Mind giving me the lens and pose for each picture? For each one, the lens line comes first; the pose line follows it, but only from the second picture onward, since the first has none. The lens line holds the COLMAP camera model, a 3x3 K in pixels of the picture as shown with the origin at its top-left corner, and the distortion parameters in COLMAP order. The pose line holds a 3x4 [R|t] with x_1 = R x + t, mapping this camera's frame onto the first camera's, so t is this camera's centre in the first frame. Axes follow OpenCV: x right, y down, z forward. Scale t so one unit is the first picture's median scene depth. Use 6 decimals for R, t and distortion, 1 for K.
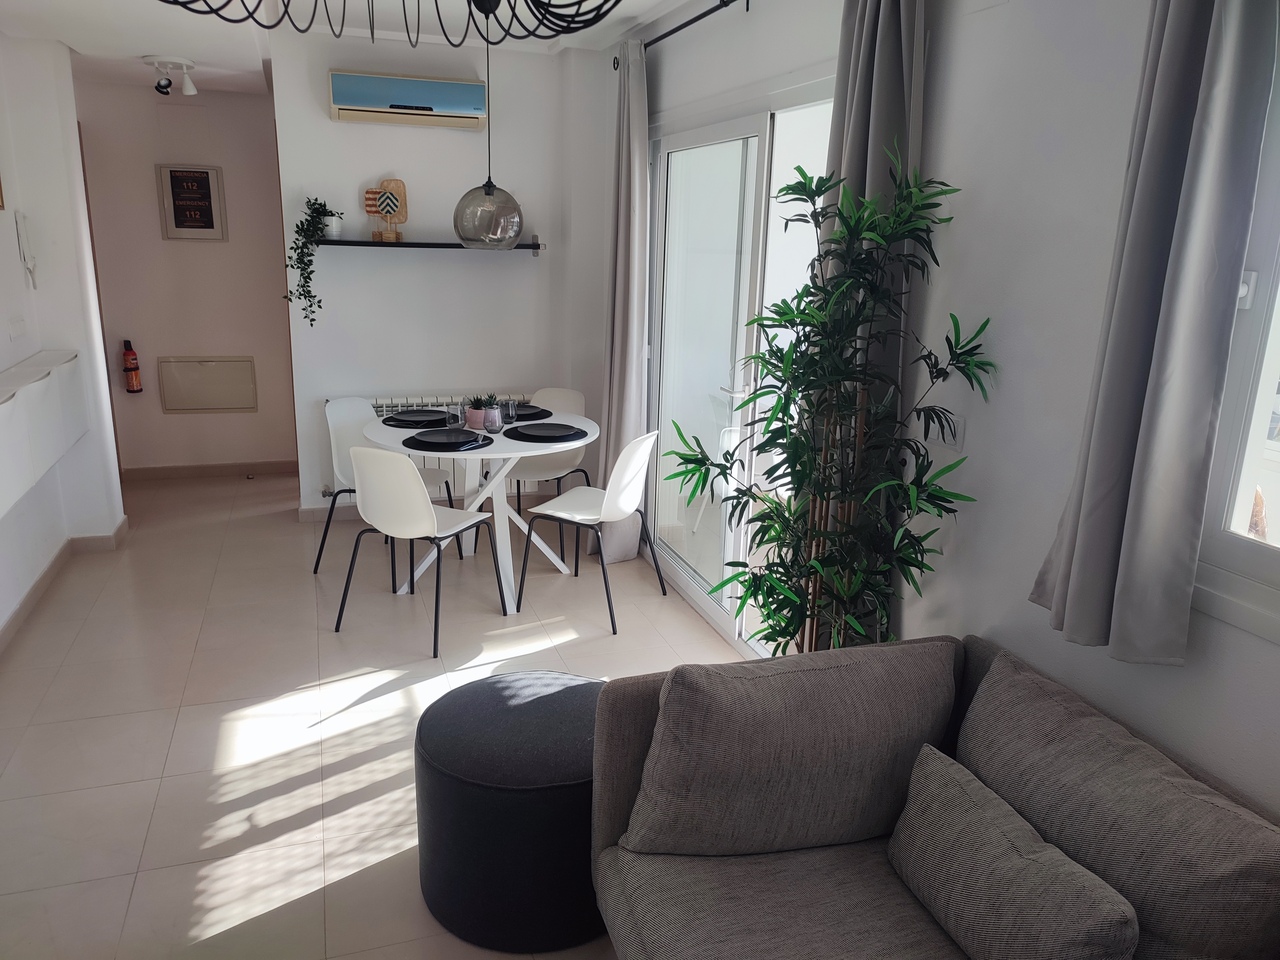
lens RADIAL K [[939.8, 0, 640.0], [0, 939.8, 480.0], [0, 0, 1]] dist [0.014841, -0.003037]
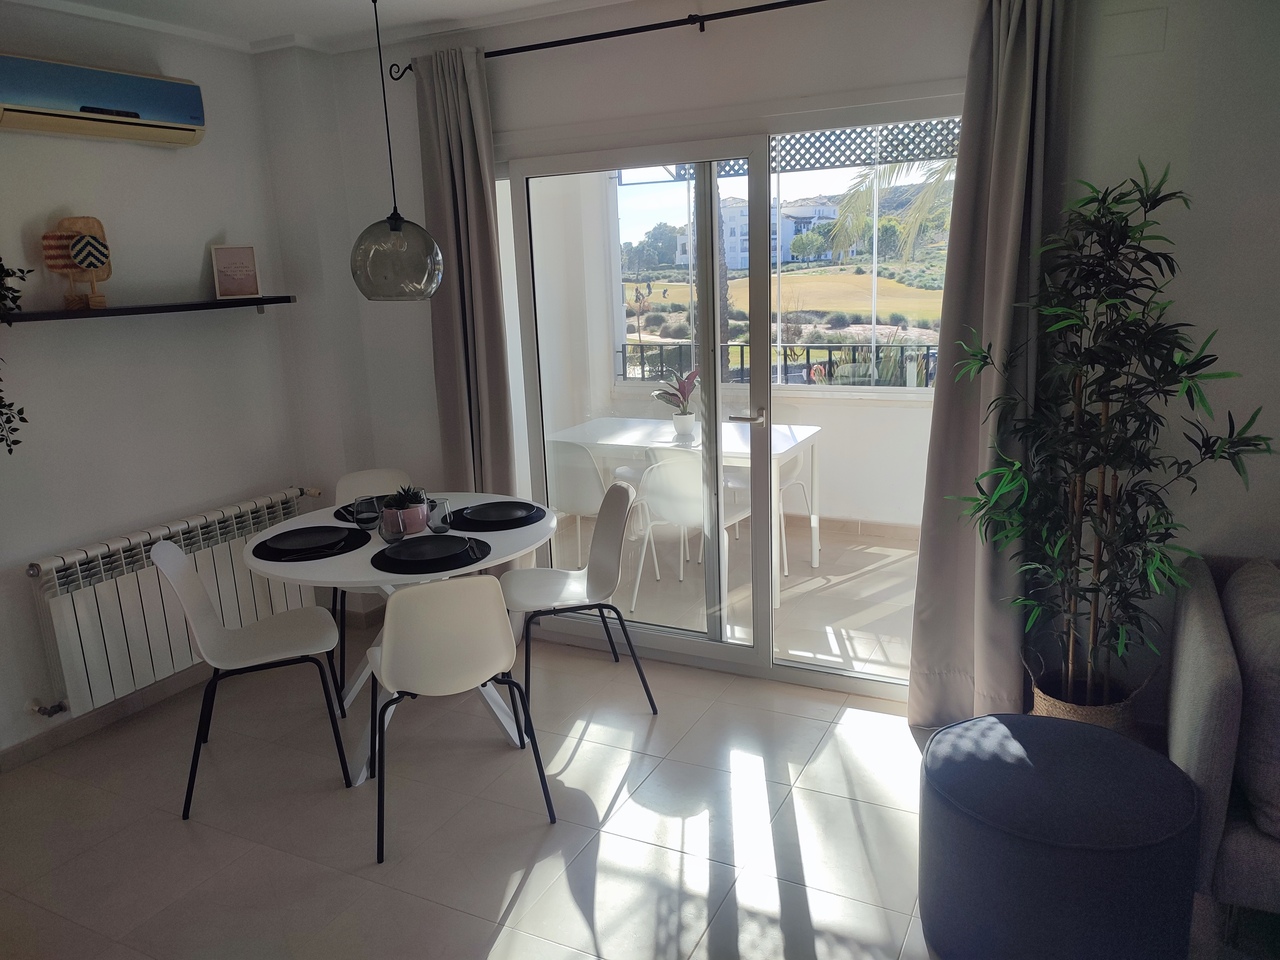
lens RADIAL K [[939.8, 0, 640.0], [0, 939.8, 480.0], [0, 0, 1]] dist [0.014841, -0.003037]
pose [[0.709115, -0.210388, 0.672973, -0.484673], [0.234926, 0.970409, 0.055830, -0.084915], [-0.664805, 0.118509, 0.737557, 0.272525]]
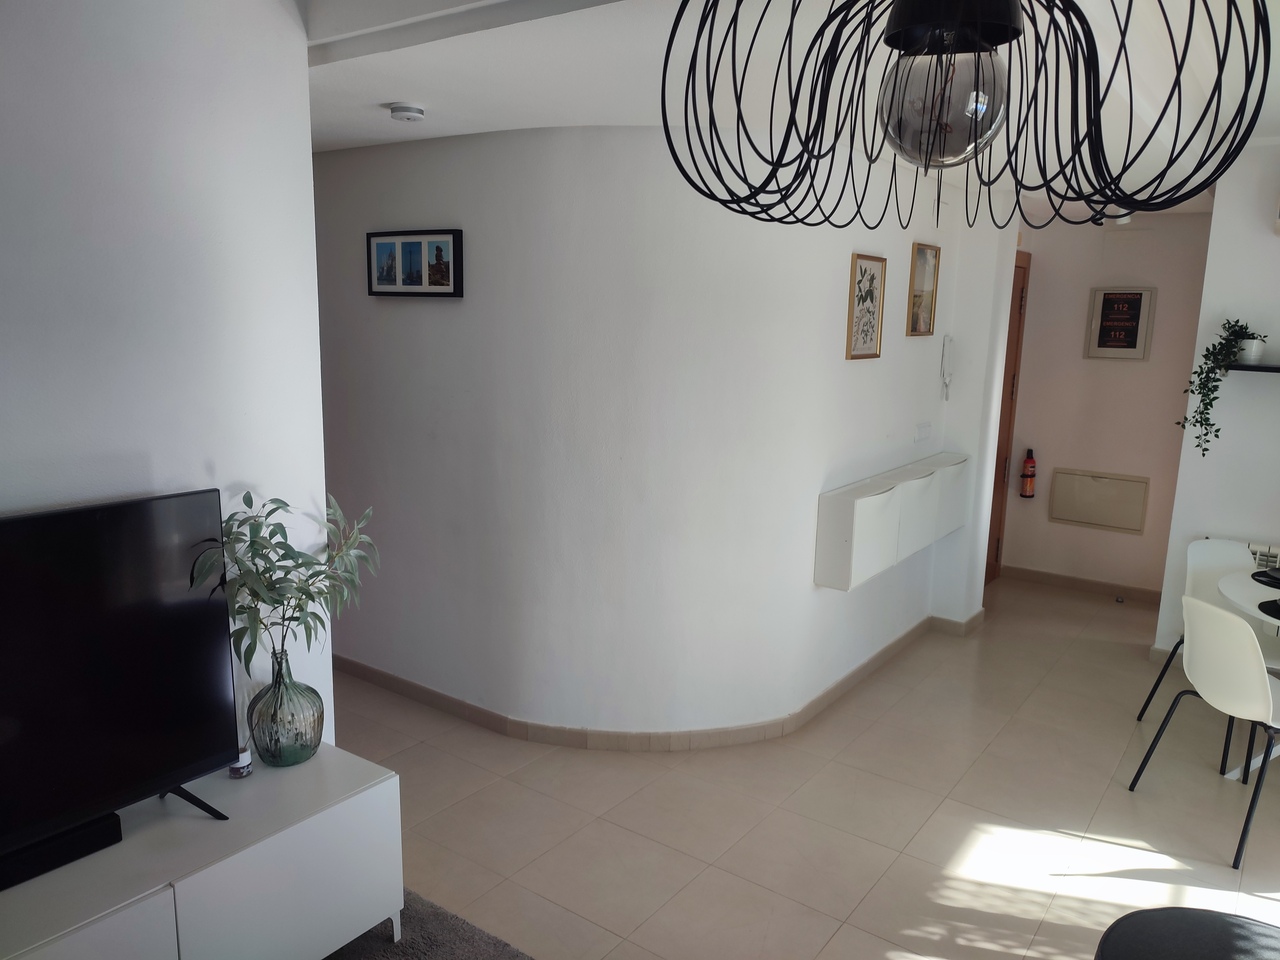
lens RADIAL K [[939.8, 0, 640.0], [0, 939.8, 480.0], [0, 0, 1]] dist [0.014841, -0.003037]
pose [[0.573568, 0.133340, -0.808233, 0.083348], [-0.221367, 0.975183, 0.003788, -0.023455], [0.788680, 0.176744, 0.588851, 0.033418]]
